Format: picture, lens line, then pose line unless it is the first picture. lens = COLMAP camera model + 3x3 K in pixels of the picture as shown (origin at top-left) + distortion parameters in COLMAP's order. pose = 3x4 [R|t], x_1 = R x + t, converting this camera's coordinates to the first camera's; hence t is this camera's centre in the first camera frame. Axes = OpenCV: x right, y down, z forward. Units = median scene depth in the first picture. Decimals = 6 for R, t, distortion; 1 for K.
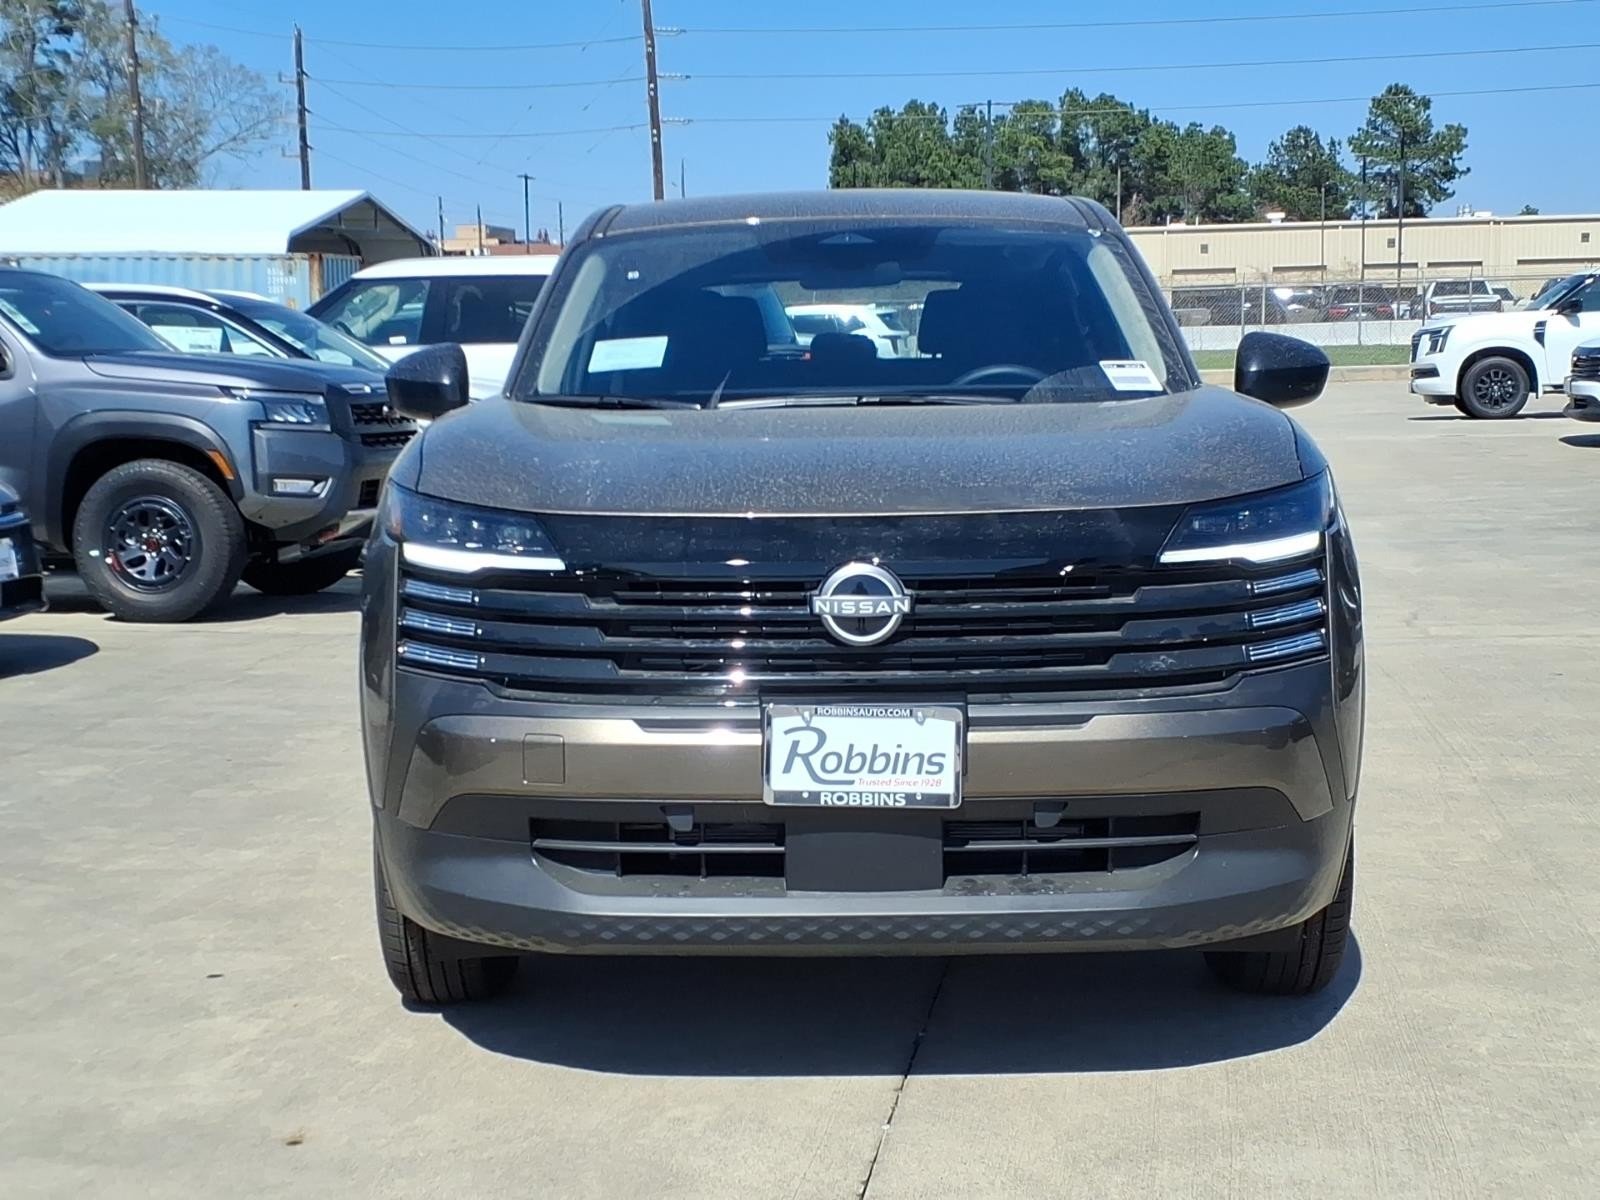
lens RADIAL K [[2596.4, 0, 783.9], [0, 2596.4, 601.4], [0, 0, 1]] dist [0.155705, -0.135794]
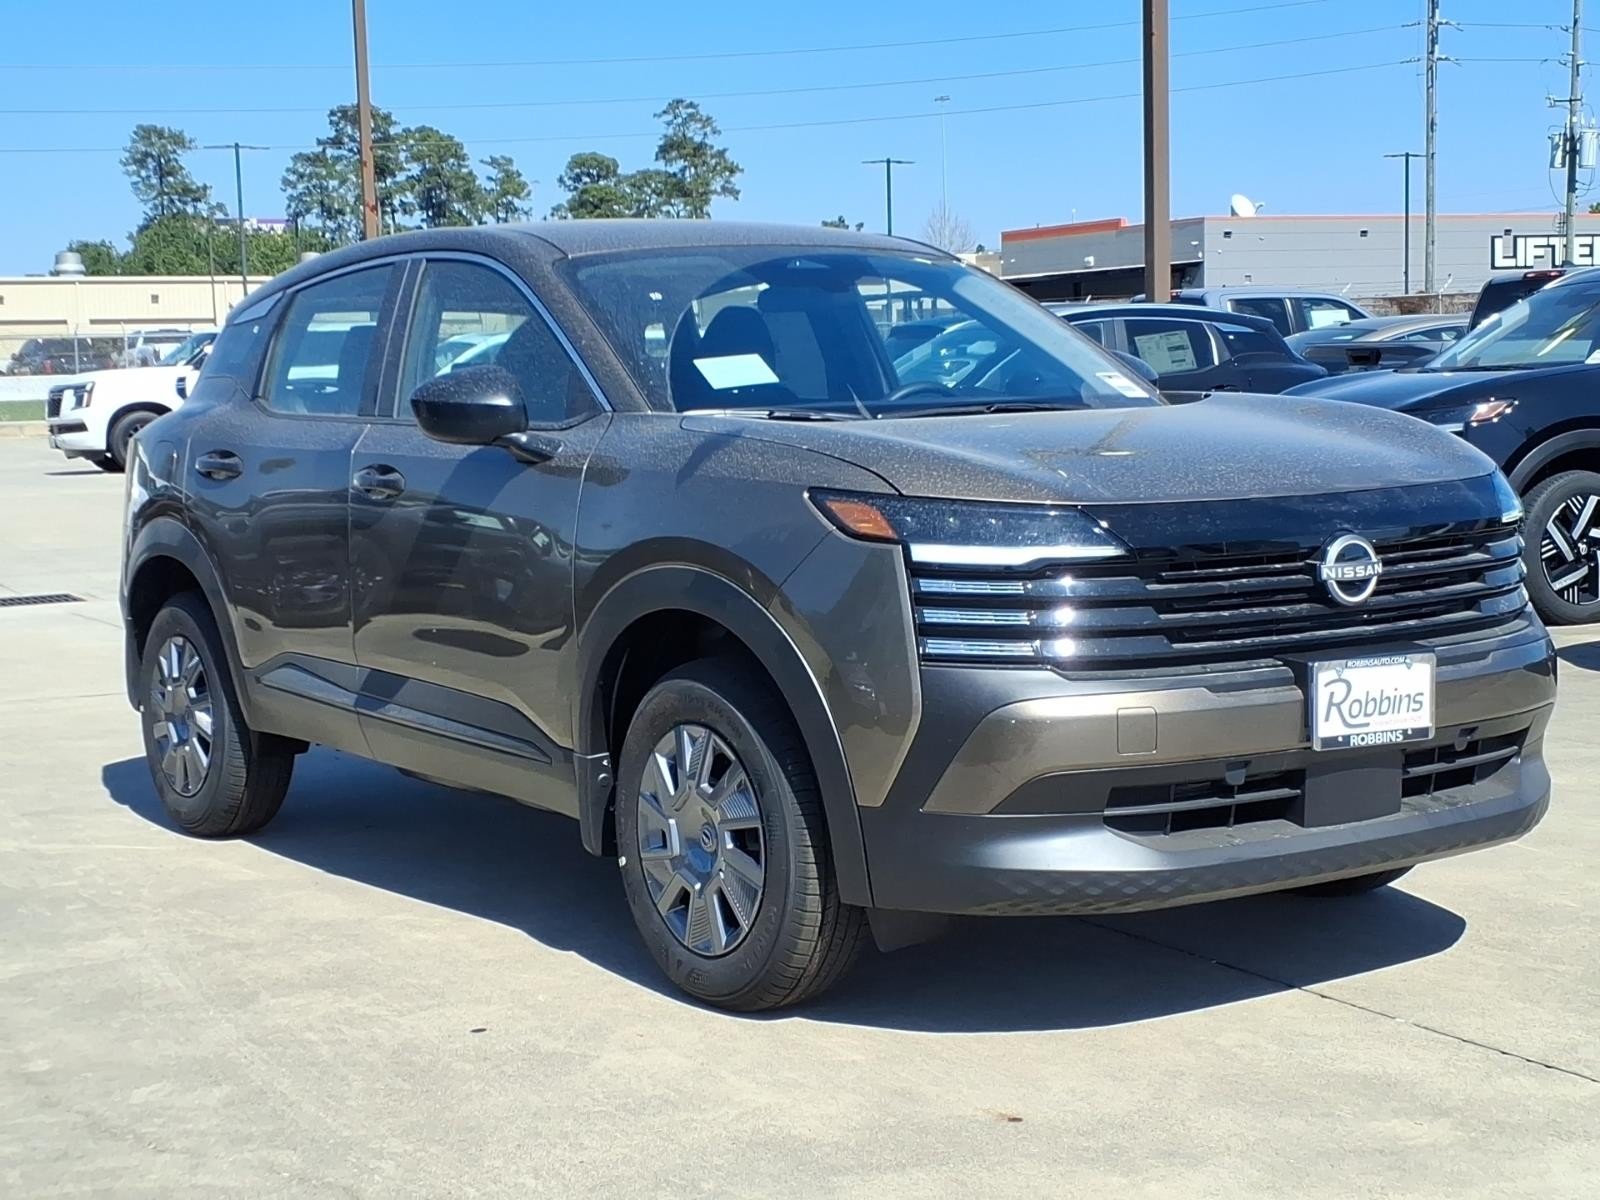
lens RADIAL K [[2596.4, 0, 783.9], [0, 2596.4, 601.4], [0, 0, 1]] dist [0.155705, -0.135794]
pose [[0.814629, -0.062660, 0.576588, -0.827021], [0.076576, 0.997064, 0.000164, -0.004132], [-0.574906, 0.044019, 0.817035, 0.200371]]
